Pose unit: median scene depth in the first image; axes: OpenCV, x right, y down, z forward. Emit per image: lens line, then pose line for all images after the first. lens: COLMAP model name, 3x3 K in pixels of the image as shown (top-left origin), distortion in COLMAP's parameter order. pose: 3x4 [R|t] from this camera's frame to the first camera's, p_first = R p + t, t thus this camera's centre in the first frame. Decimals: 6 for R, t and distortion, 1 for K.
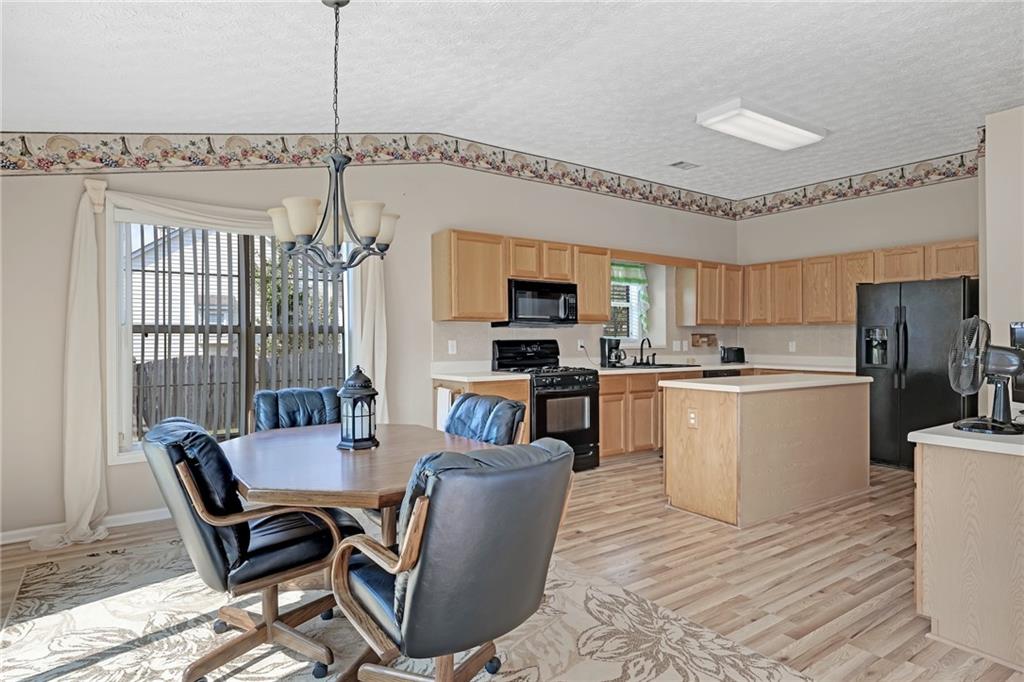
lens RADIAL K [[574.0, 0, 527.6], [0, 574.0, 334.0], [0, 0, 1]] dist [-0.002036, -0.002561]
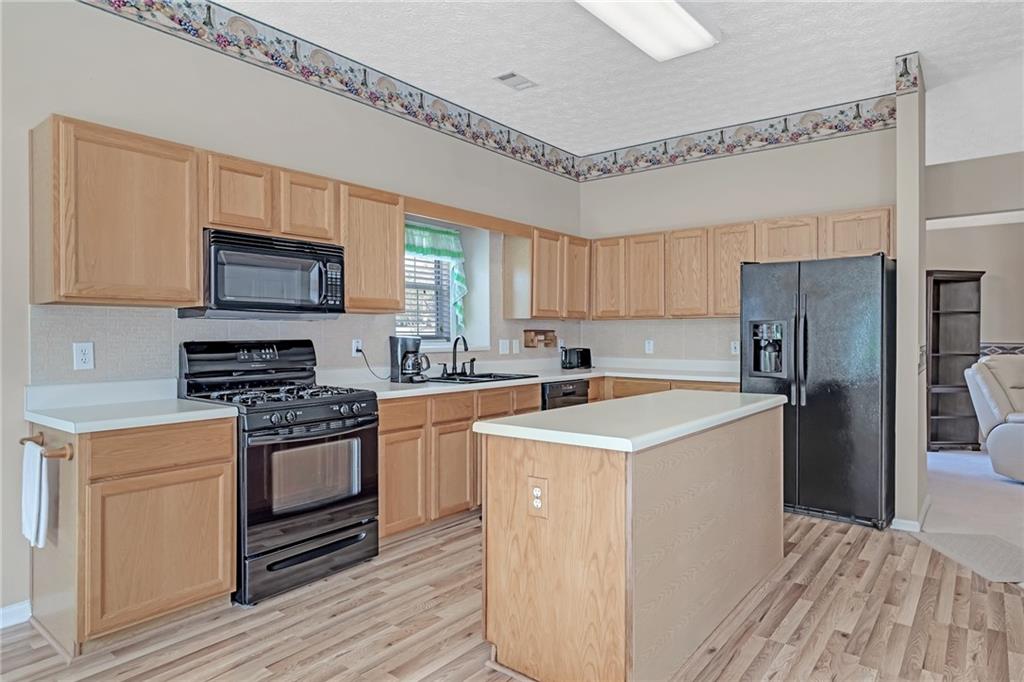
lens RADIAL K [[604.1, 0, 531.9], [0, 604.1, 331.7], [0, 0, 1]] dist [-0.018440, -0.001072]
pose [[0.954219, 0.001136, 0.299108, 0.085139], [-0.002865, 0.999982, 0.005342, -0.002513], [-0.299096, -0.005954, 0.954204, 0.341962]]
